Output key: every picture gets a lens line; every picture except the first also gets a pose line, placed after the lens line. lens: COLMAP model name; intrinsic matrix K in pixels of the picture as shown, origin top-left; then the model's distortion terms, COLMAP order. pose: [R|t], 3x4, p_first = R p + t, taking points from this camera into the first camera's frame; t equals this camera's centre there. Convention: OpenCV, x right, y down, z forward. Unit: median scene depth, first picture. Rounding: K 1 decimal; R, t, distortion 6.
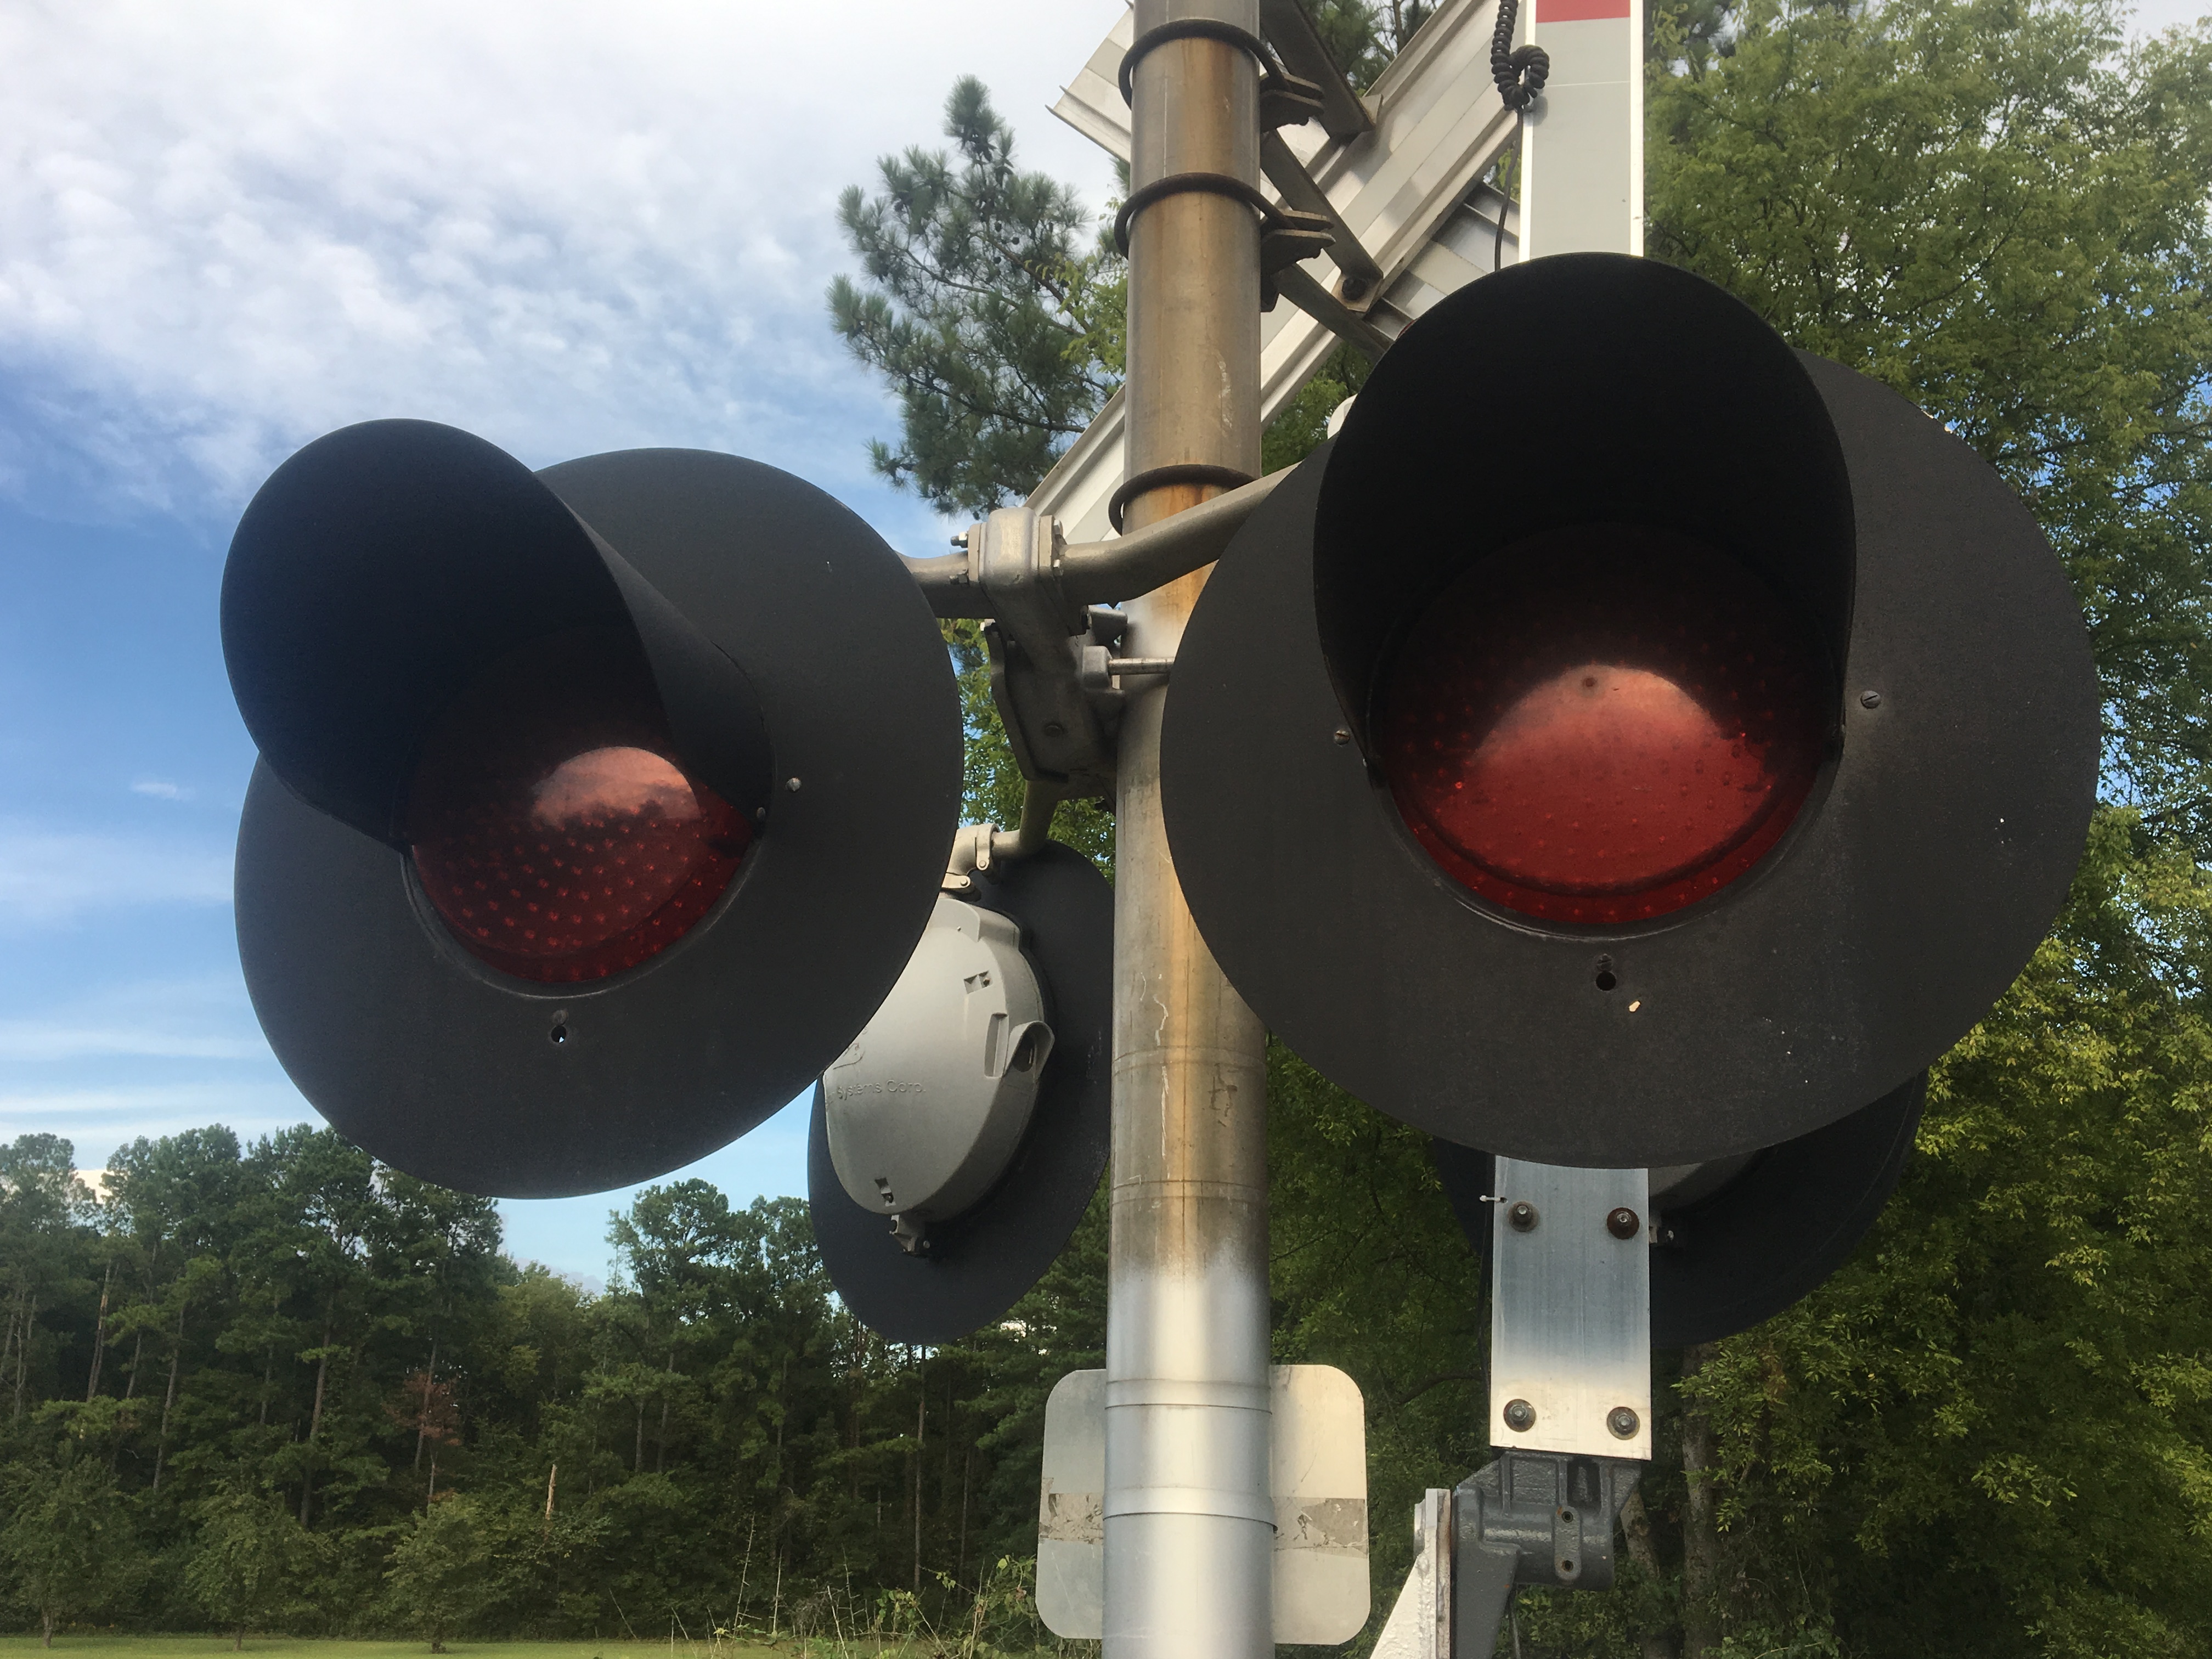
lens RADIAL K [[1928.4, 0, 1070.6], [0, 1928.4, 831.8], [0, 0, 1]] dist [0.090035, -0.128188]
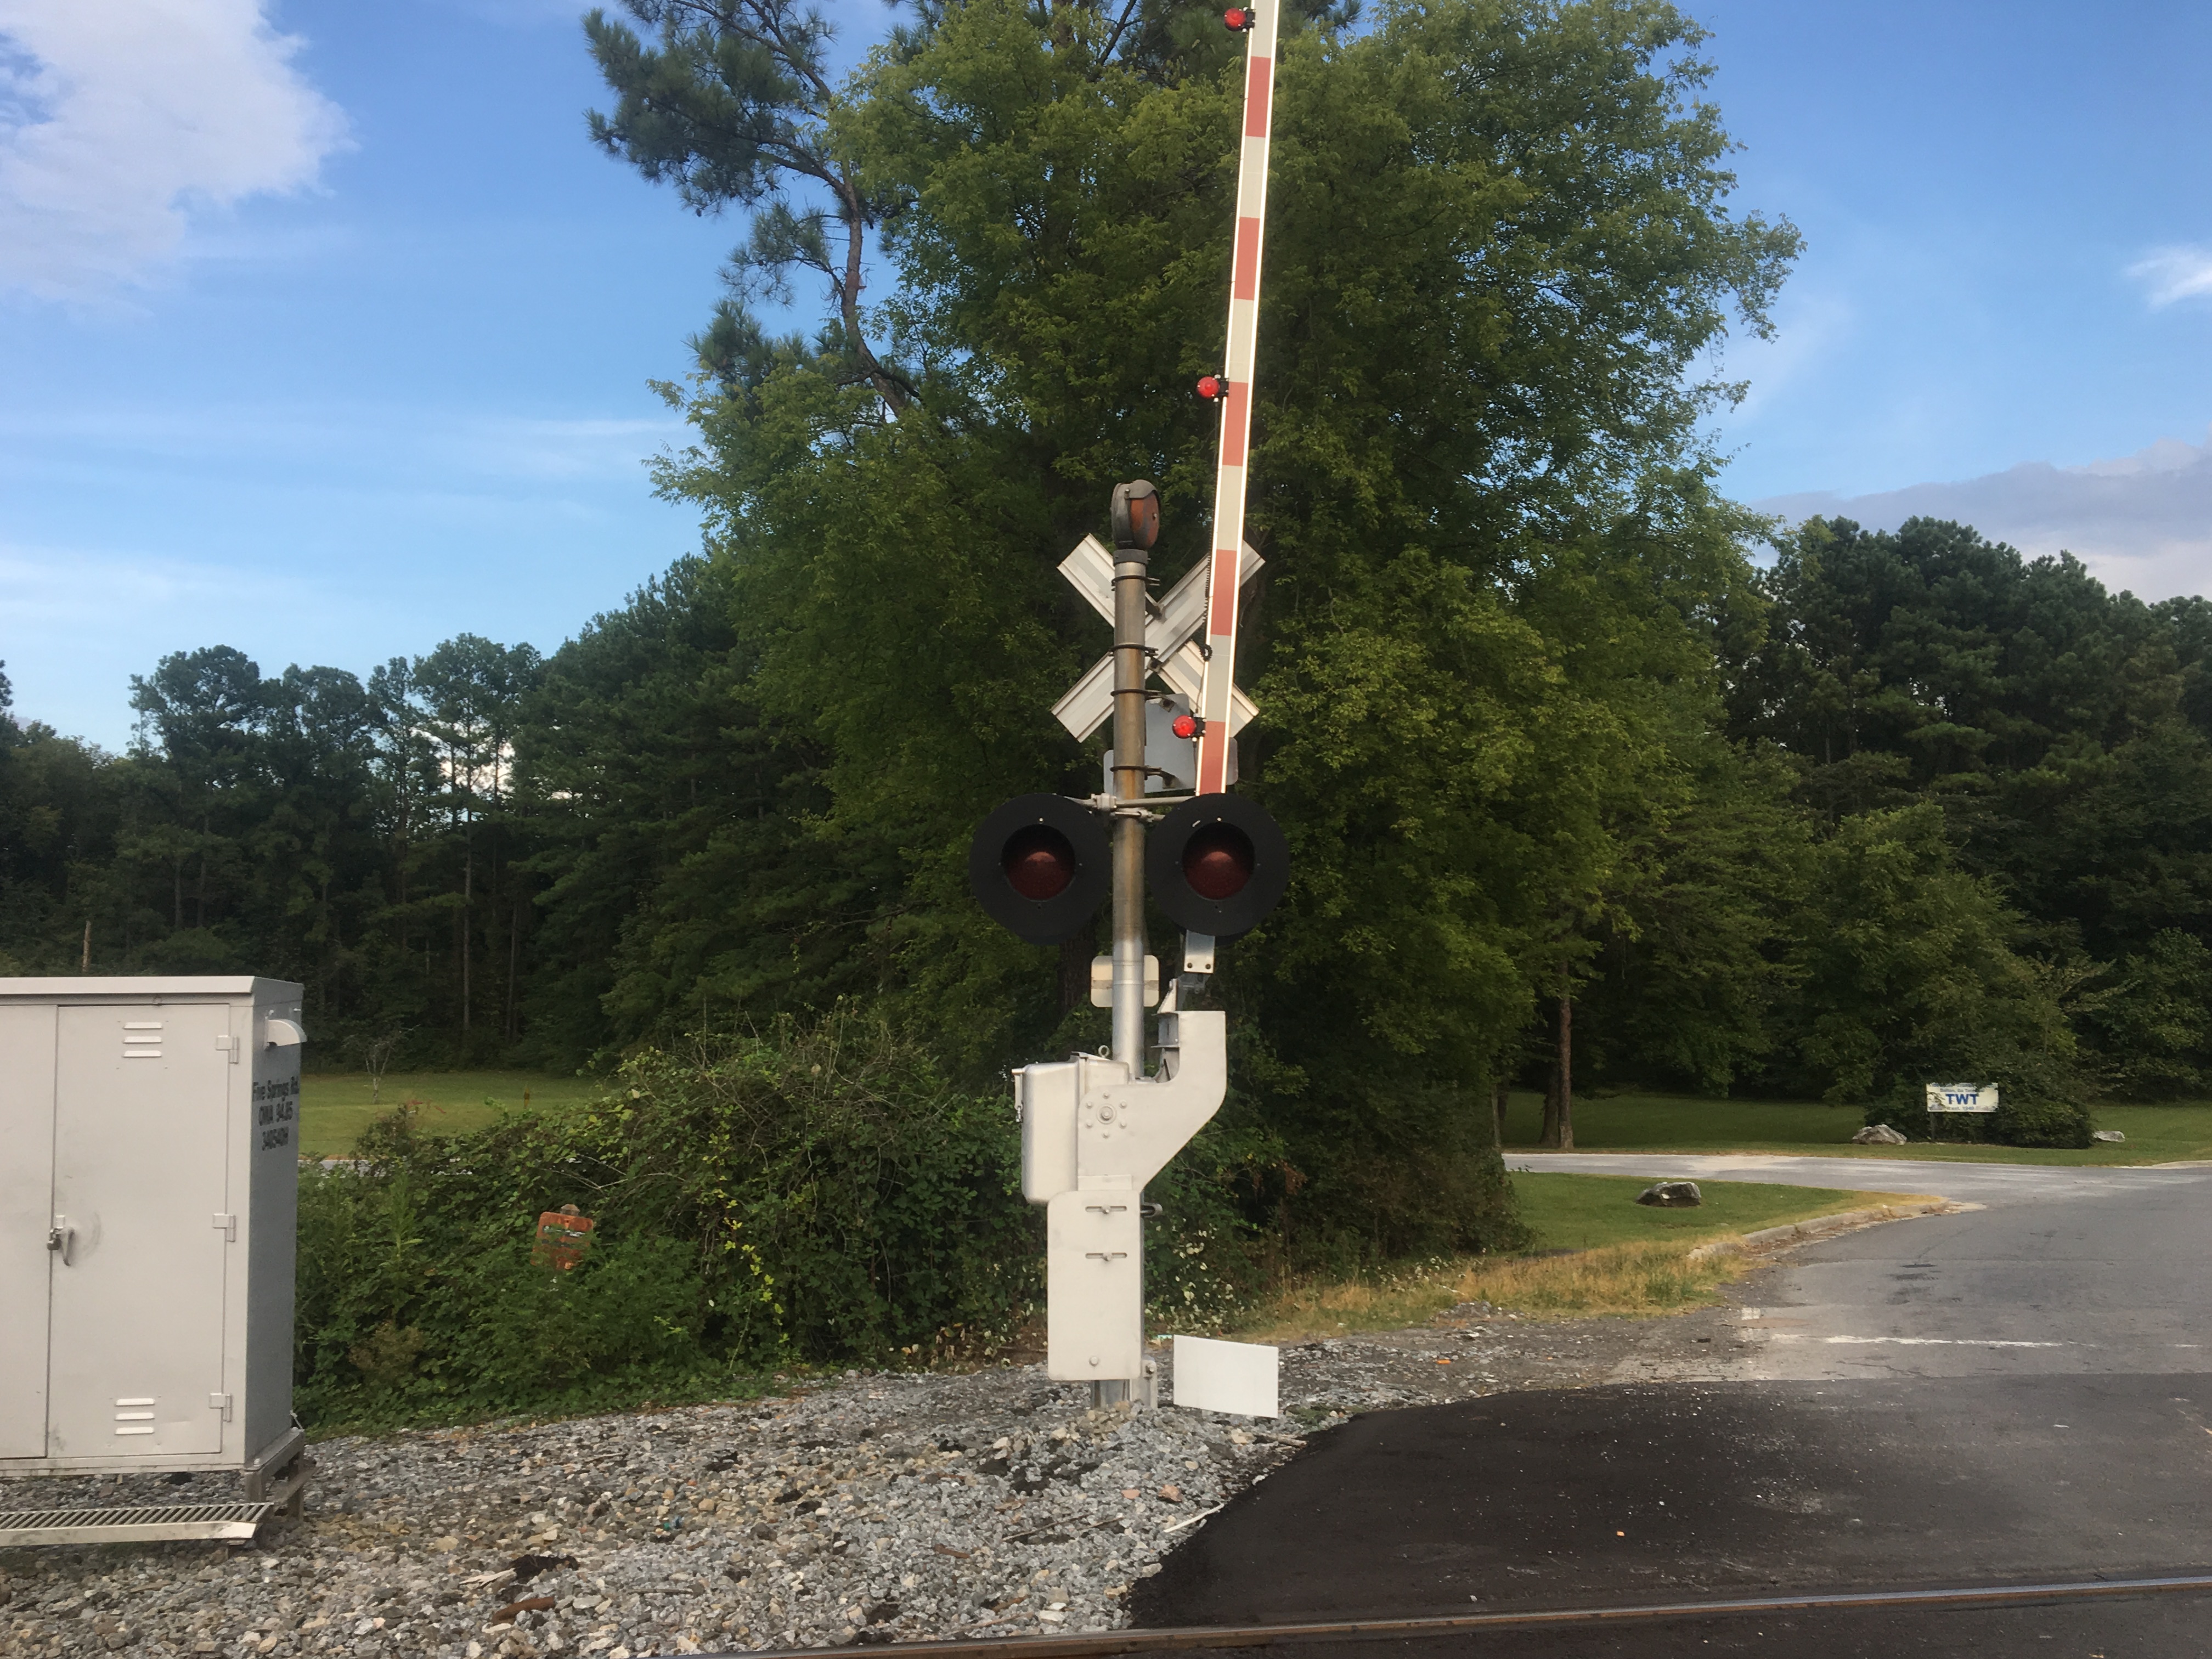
lens RADIAL K [[1928.4, 0, 1070.6], [0, 1928.4, 831.8], [0, 0, 1]] dist [0.090035, -0.128188]
pose [[0.969963, 0.001409, 0.243247, -0.018578], [-0.067119, 0.962713, 0.262065, -0.019144], [-0.233808, -0.270520, 0.933891, -0.050862]]
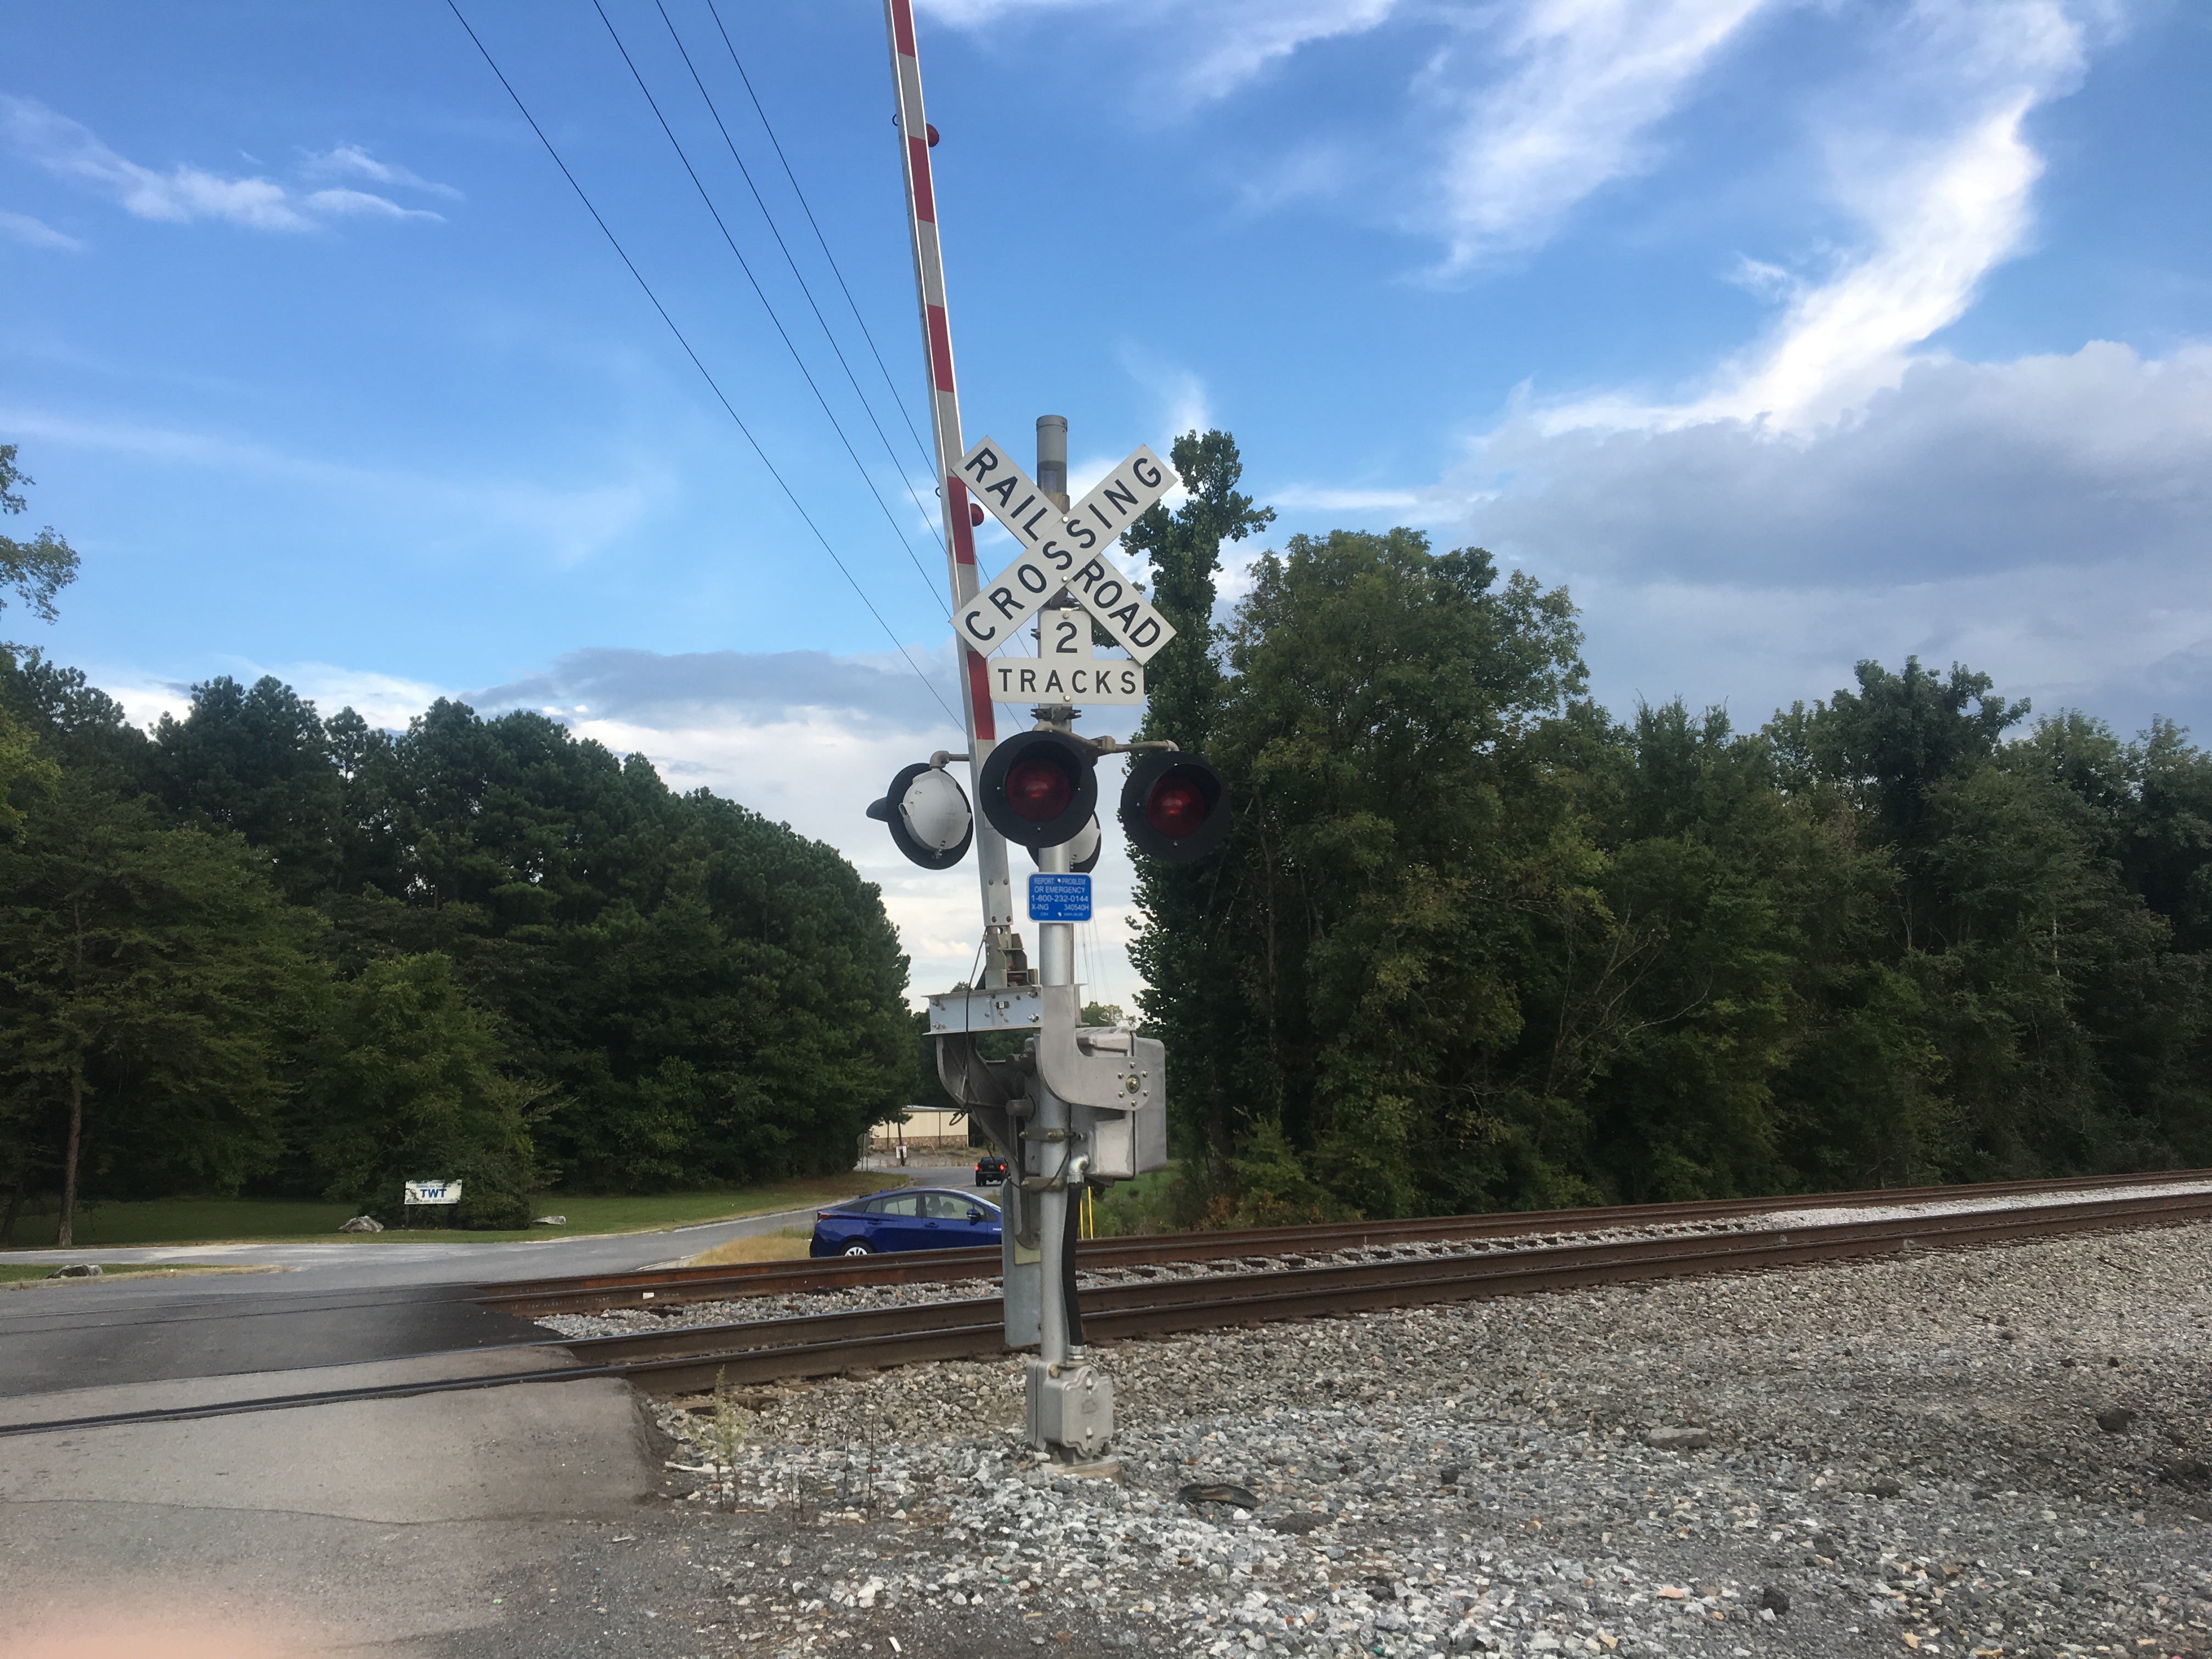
lens RADIAL K [[1863.6, 0, 1077.9], [0, 1863.6, 843.0], [0, 0, 1]] dist [0.102854, -0.159454]
pose [[0.658249, 0.095079, 0.746772, -0.001224], [-0.259385, 0.959893, 0.106423, -0.054004], [-0.706702, -0.263754, 0.656510, -0.145032]]
